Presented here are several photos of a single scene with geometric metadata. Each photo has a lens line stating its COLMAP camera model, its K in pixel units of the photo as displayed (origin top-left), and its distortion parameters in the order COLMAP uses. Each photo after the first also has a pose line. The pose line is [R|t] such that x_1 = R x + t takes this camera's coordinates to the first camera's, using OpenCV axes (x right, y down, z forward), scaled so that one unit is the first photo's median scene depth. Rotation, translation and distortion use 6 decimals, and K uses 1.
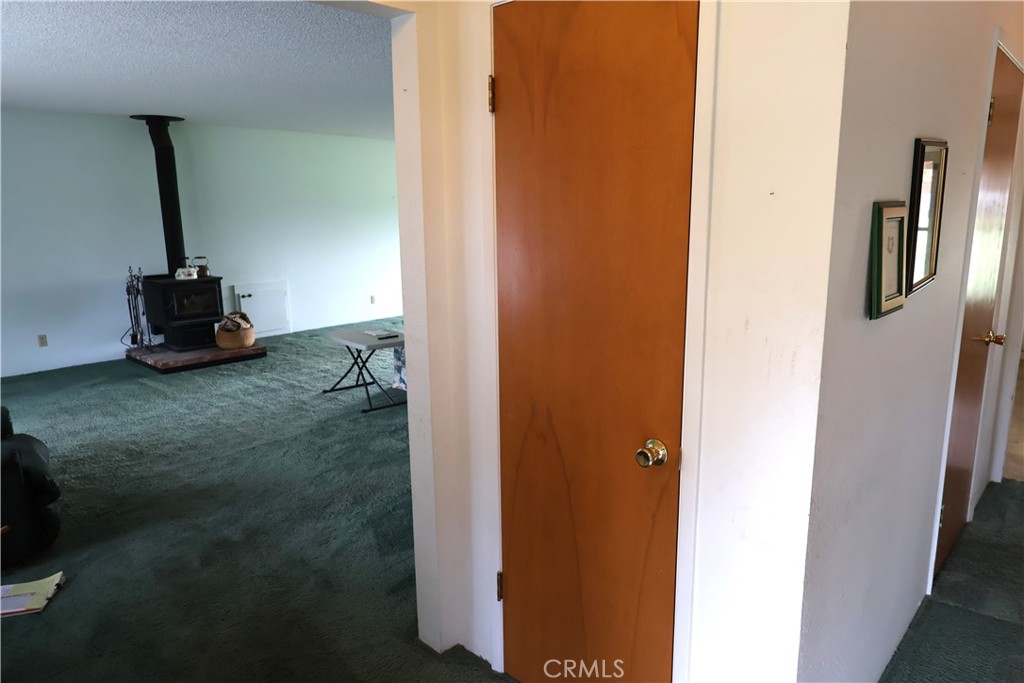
lens RADIAL K [[657.5, 0, 514.6], [0, 657.5, 340.8], [0, 0, 1]] dist [-0.004191, 0.001732]
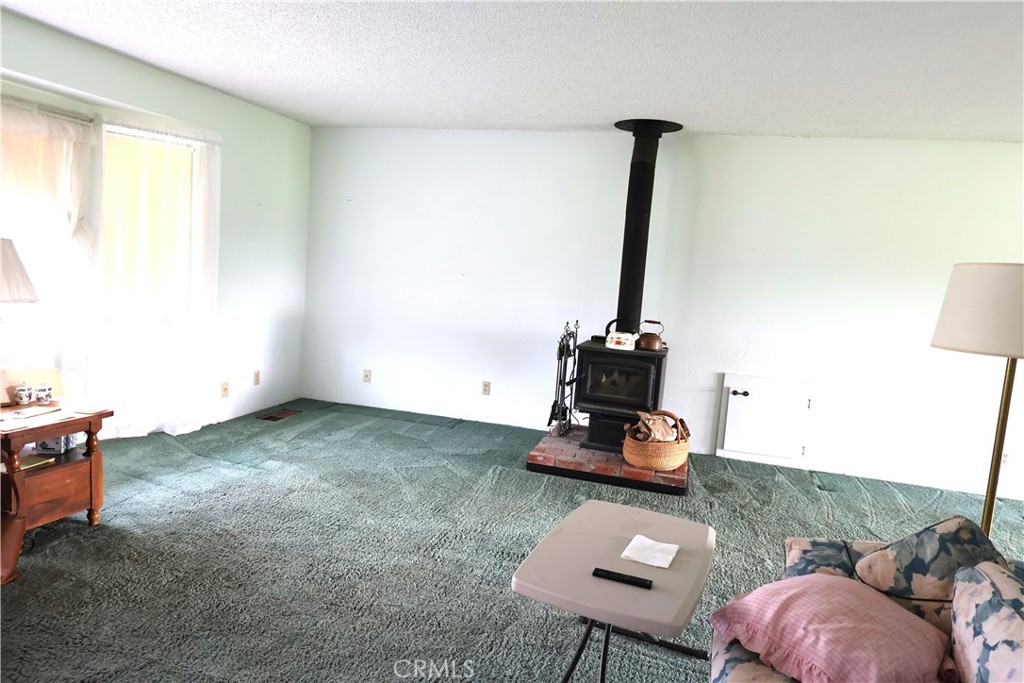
lens RADIAL K [[657.5, 0, 514.6], [0, 657.5, 340.8], [0, 0, 1]] dist [-0.004191, 0.001732]
pose [[0.466710, 0.154768, -0.870764, 0.055212], [-0.256975, 0.965822, 0.033931, -0.097842], [0.846254, 0.207929, 0.490530, 0.565594]]
